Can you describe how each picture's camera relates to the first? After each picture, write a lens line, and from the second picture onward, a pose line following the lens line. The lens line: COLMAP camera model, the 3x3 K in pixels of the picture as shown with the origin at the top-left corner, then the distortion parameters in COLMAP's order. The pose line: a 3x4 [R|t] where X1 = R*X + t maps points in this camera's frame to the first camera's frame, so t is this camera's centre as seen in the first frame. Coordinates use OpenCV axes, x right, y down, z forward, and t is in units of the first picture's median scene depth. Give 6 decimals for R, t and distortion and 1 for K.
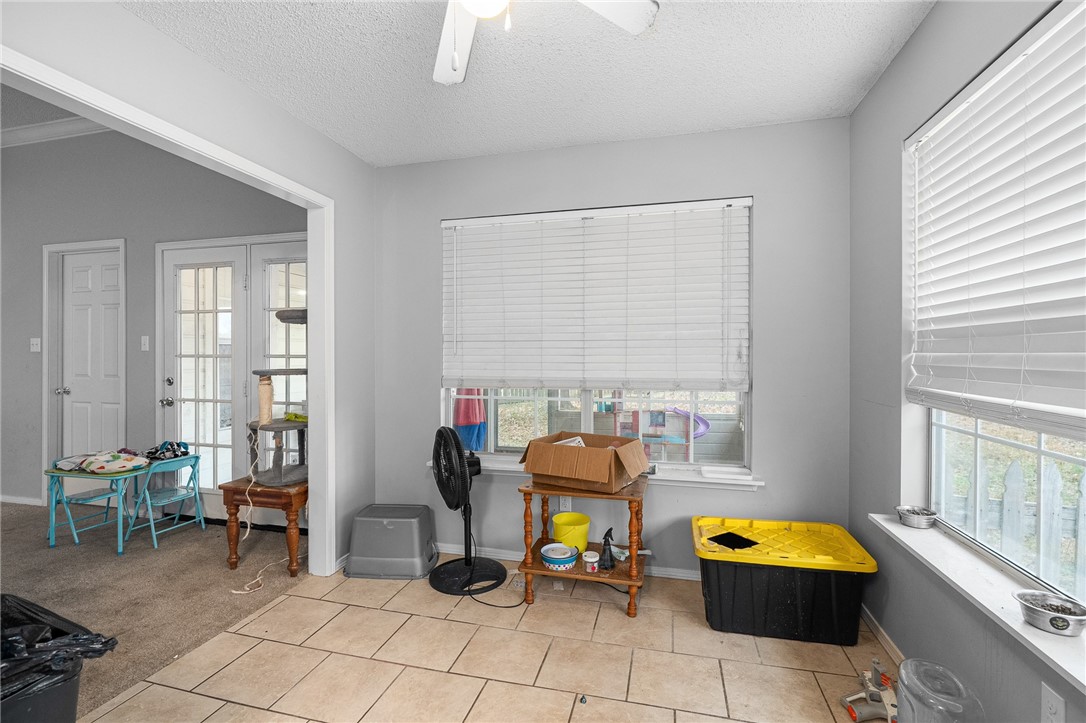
lens RADIAL K [[487.5, 0, 543.1], [0, 487.5, 360.5], [0, 0, 1]] dist [-0.011635, 0.001592]
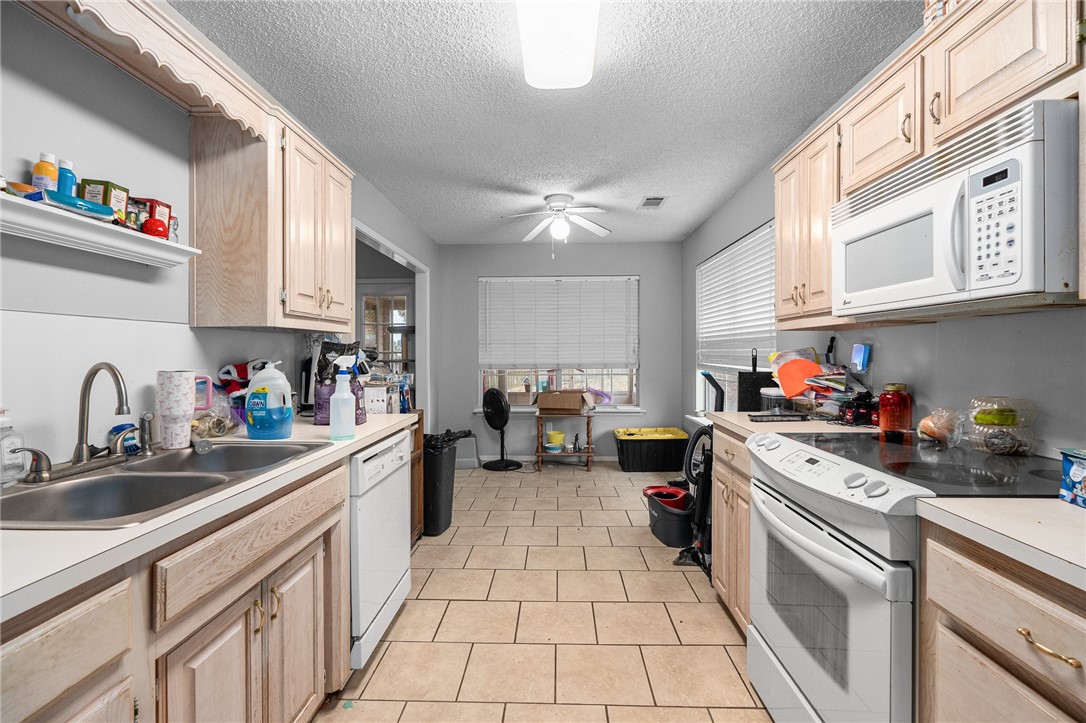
lens RADIAL K [[487.5, 0, 541.7], [0, 487.5, 356.5], [0, 0, 1]] dist [-0.011635, 0.001592]
pose [[0.976403, -0.004995, 0.215898, -0.436027], [0.005477, 0.999984, -0.001635, 0.014366], [-0.215886, 0.002779, 0.976415, -0.958175]]
